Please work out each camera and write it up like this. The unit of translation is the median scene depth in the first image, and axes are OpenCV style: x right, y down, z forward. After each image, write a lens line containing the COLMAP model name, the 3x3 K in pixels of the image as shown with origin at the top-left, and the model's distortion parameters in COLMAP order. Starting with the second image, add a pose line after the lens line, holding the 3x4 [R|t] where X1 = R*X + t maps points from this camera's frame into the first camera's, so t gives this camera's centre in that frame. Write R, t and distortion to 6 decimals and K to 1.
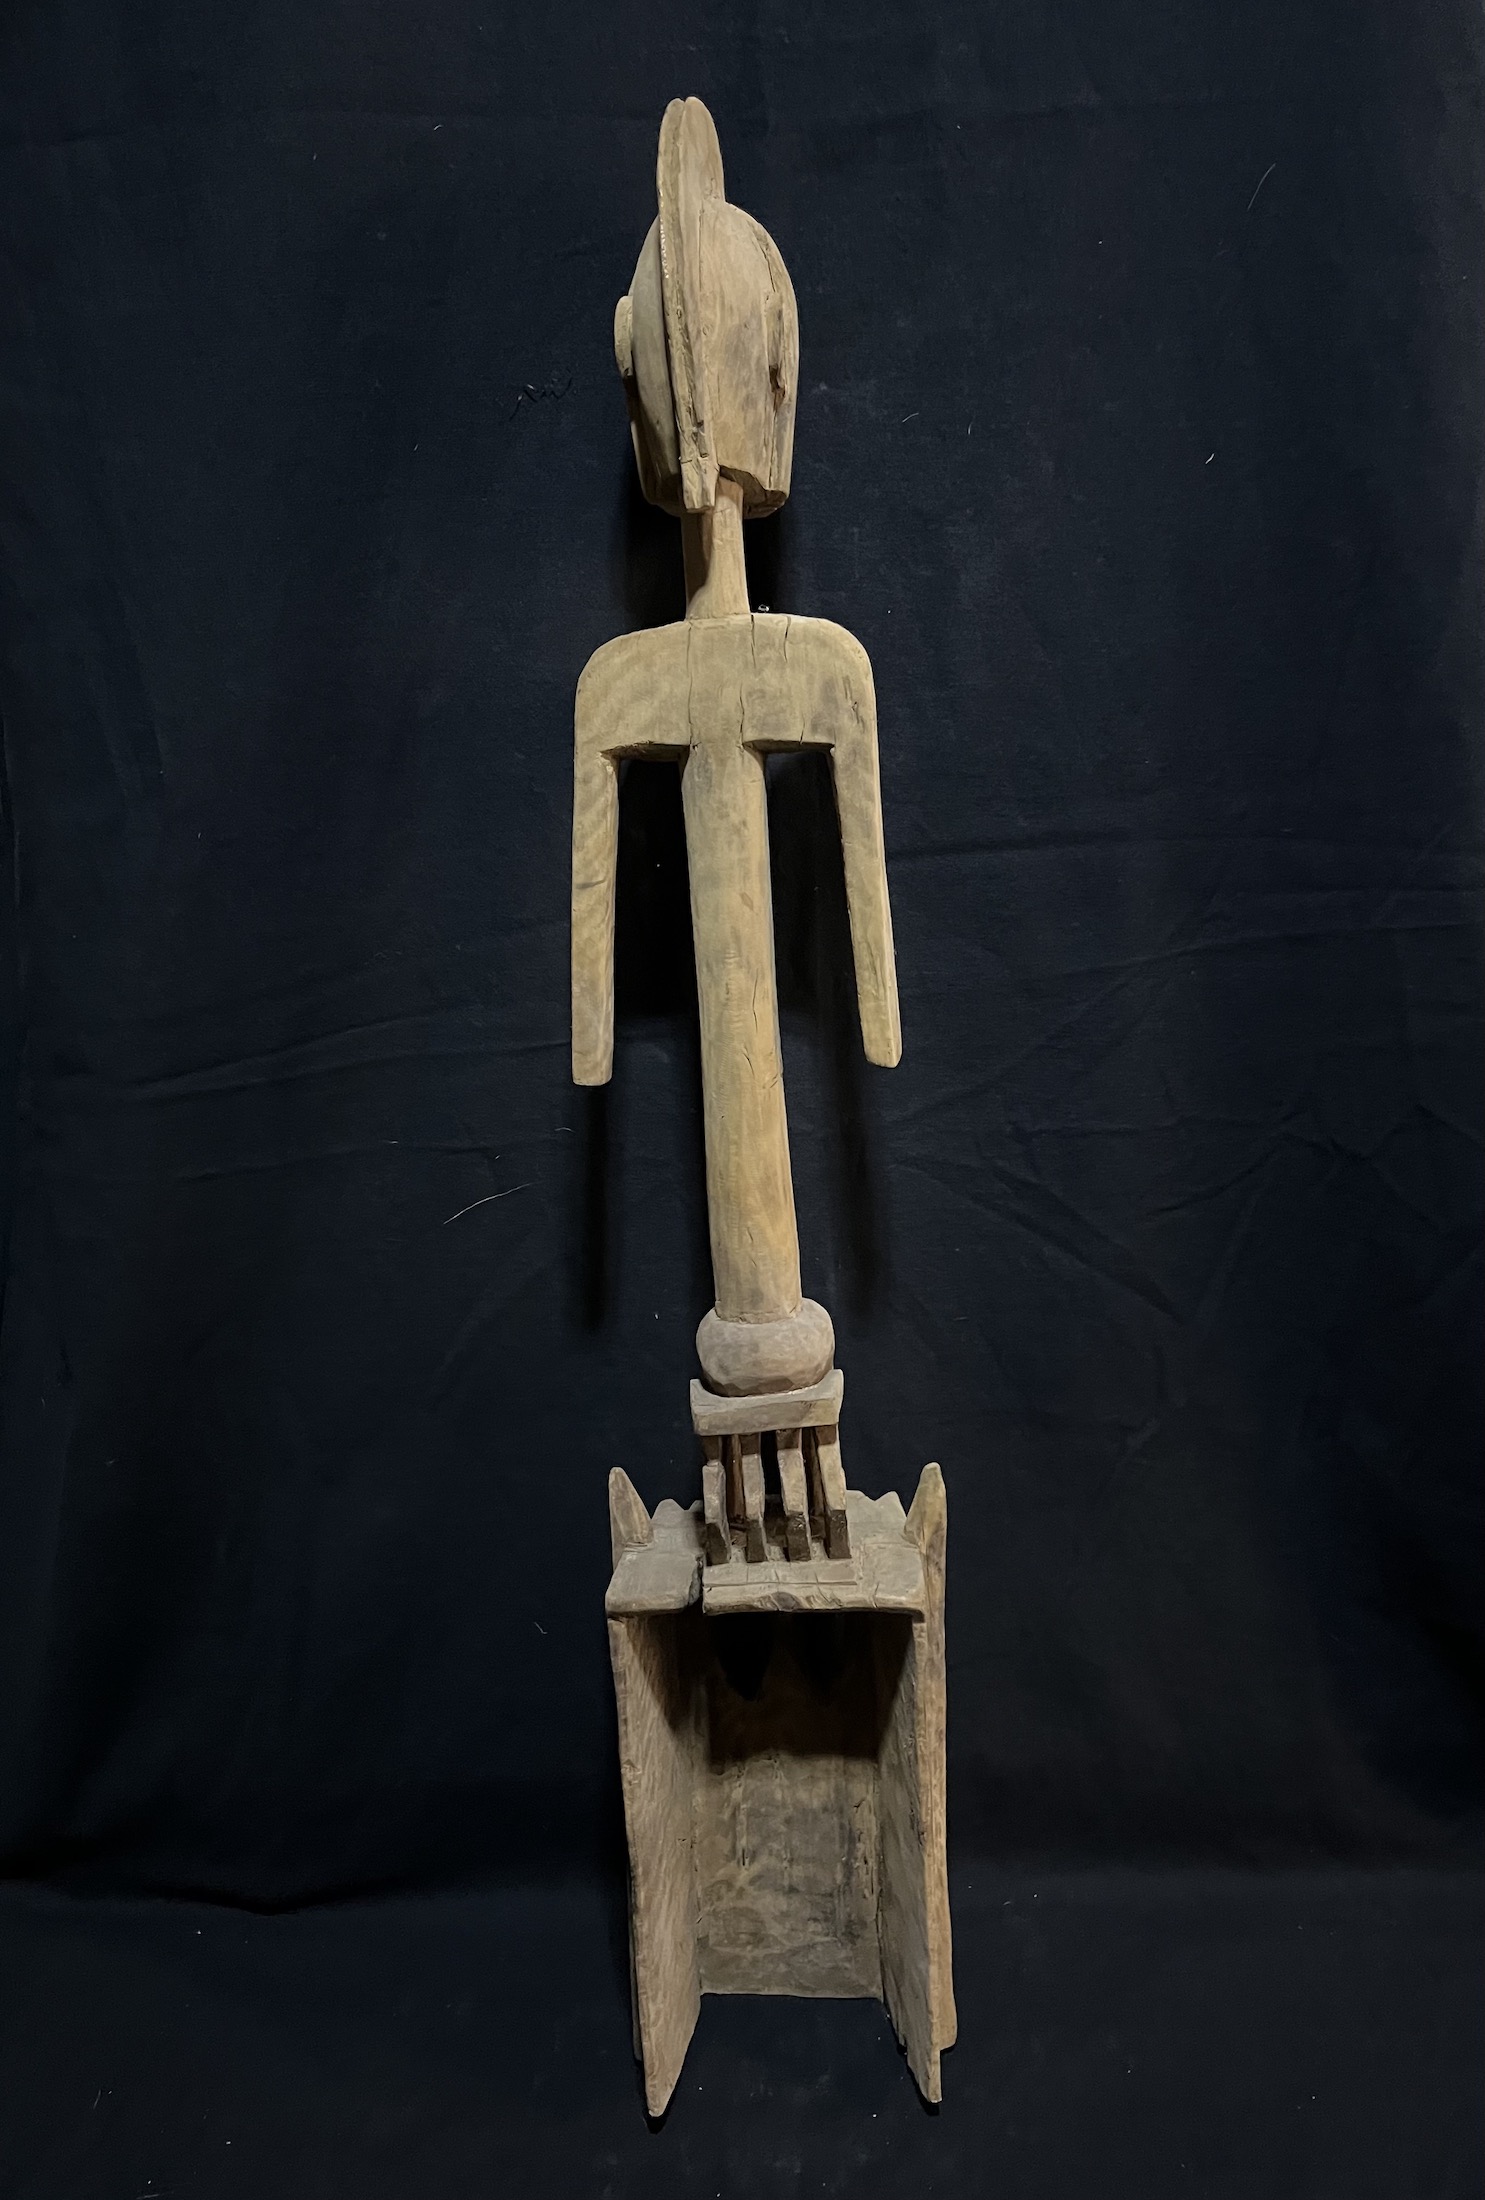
lens RADIAL K [[1583.8, 0, 766.4], [0, 1583.8, 1106.0], [0, 0, 1]] dist [0.034327, -0.048277]
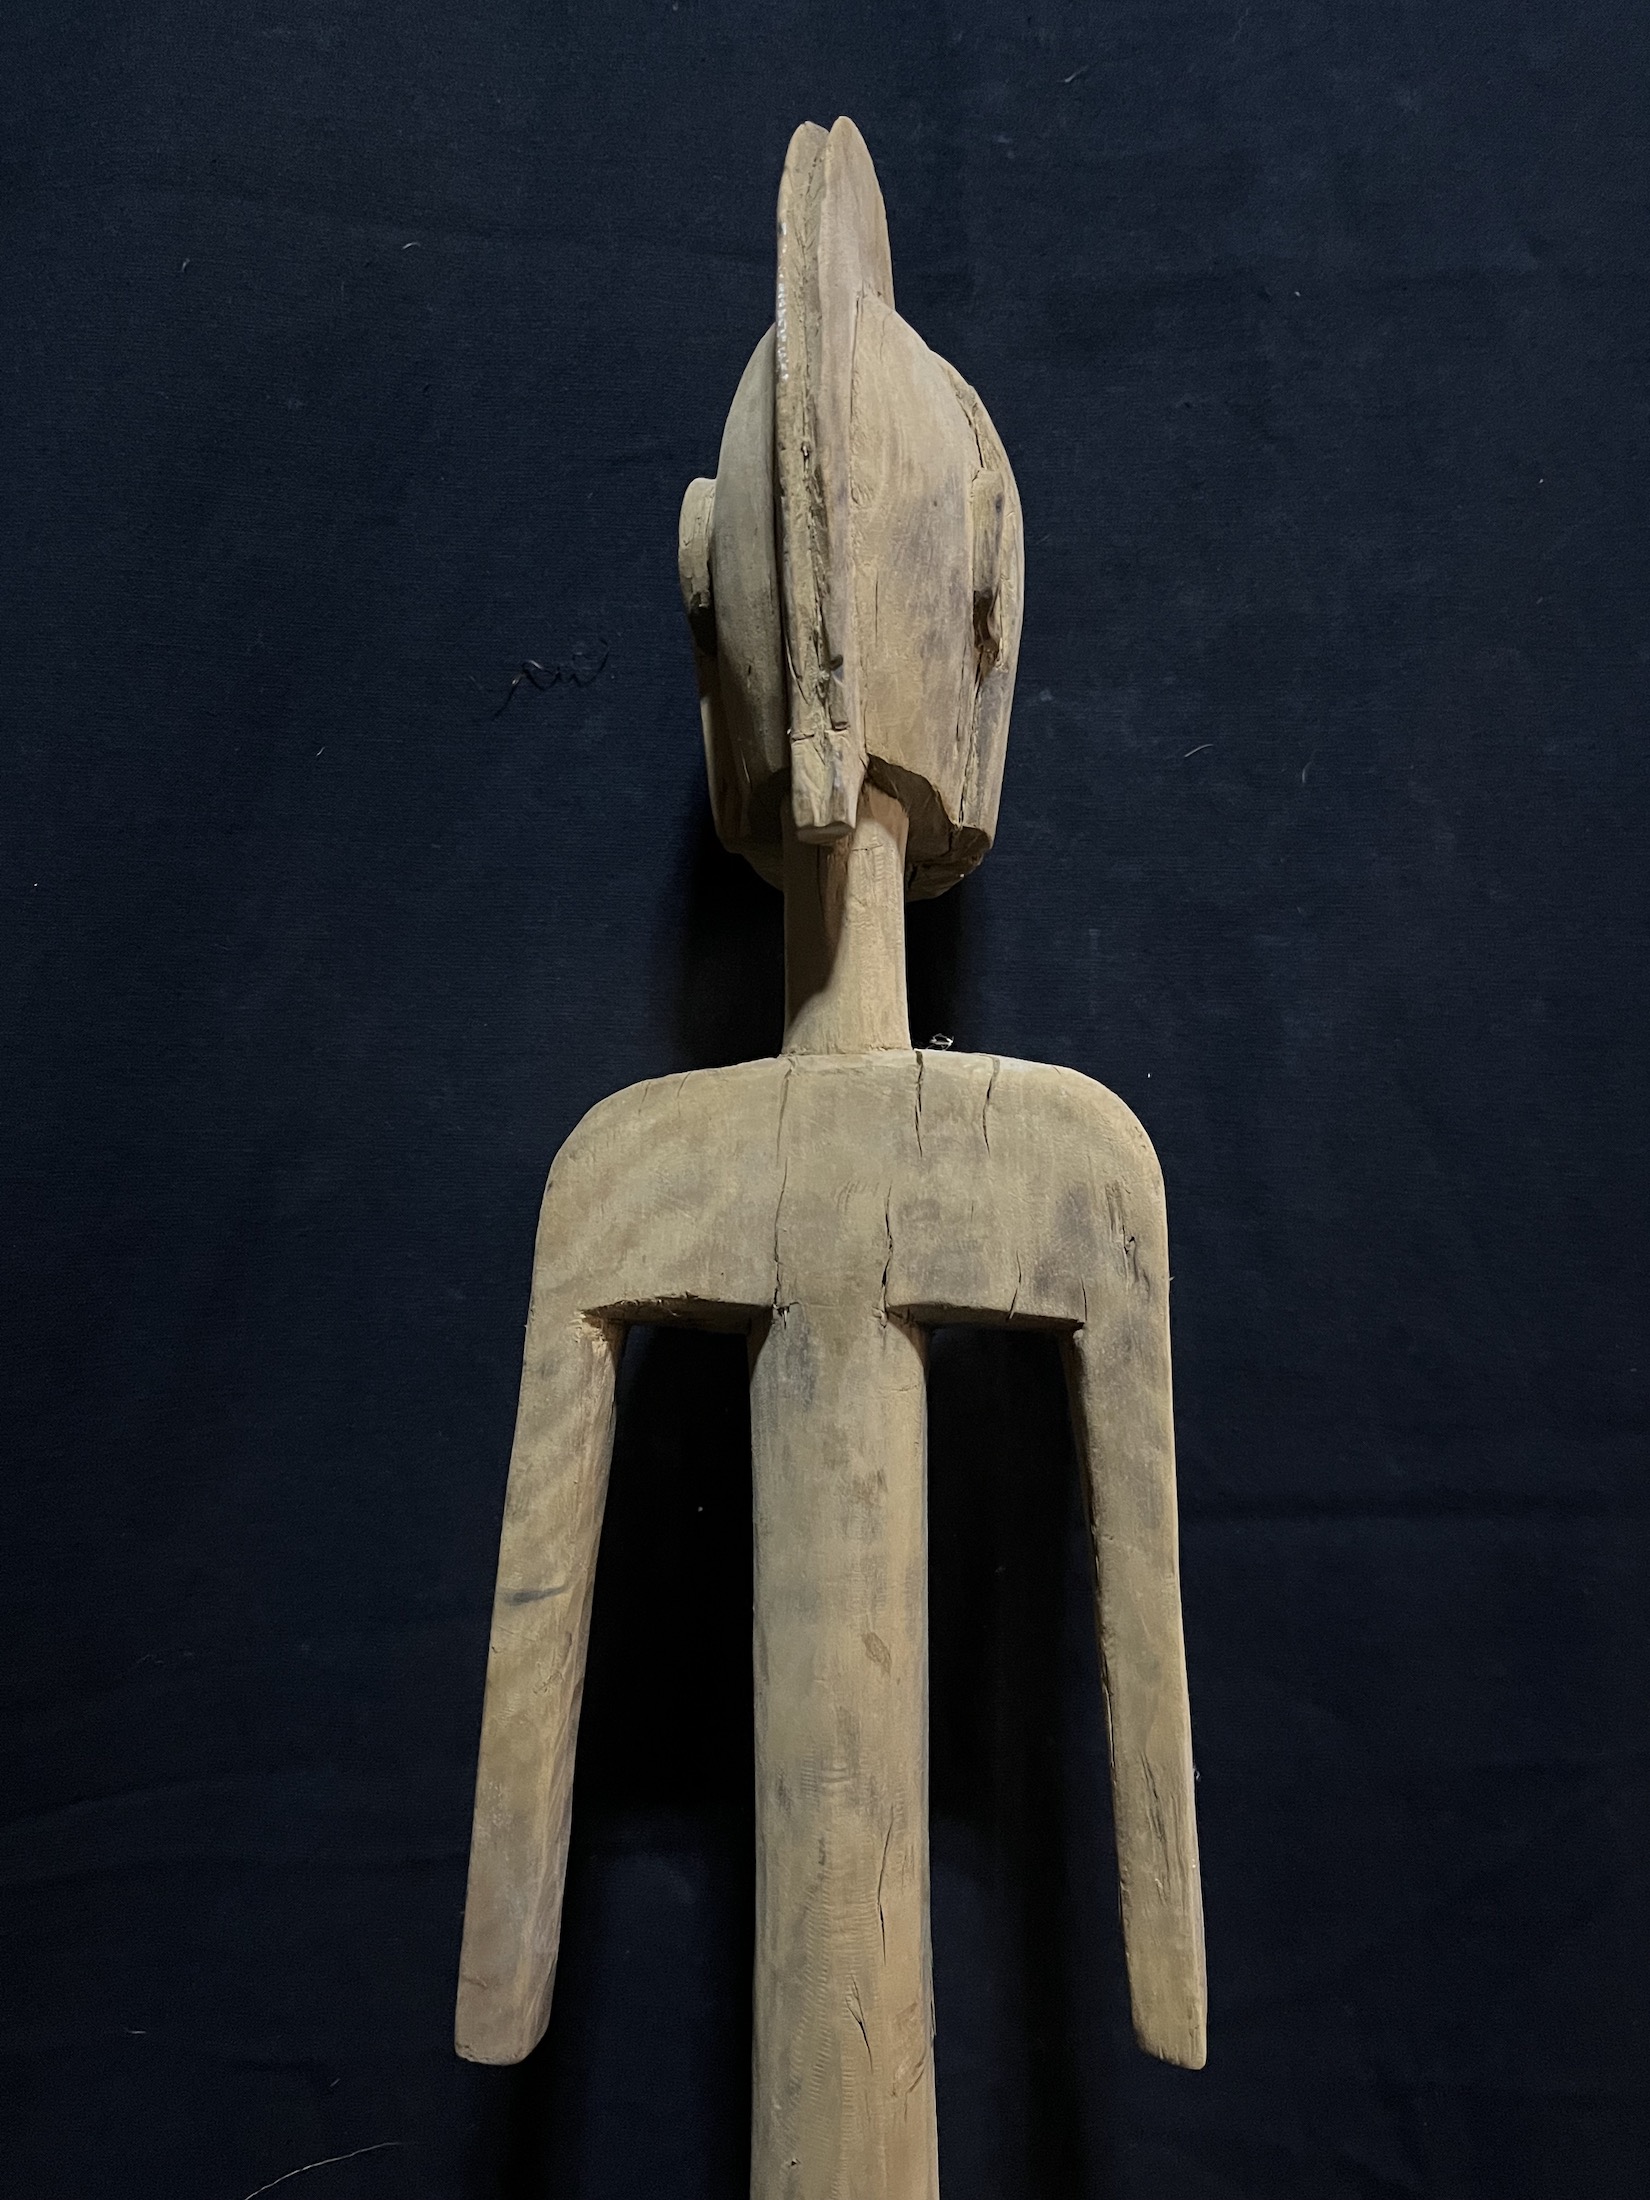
lens RADIAL K [[2154.4, 0, 788.6], [0, 2154.4, 1154.0], [0, 0, 1]] dist [0.176640, -0.412504]
pose [[0.997704, 0.050754, -0.044848, -0.017019], [-0.061000, 0.961102, -0.269372, -0.098557], [0.029432, 0.271489, 0.961991, 0.371131]]
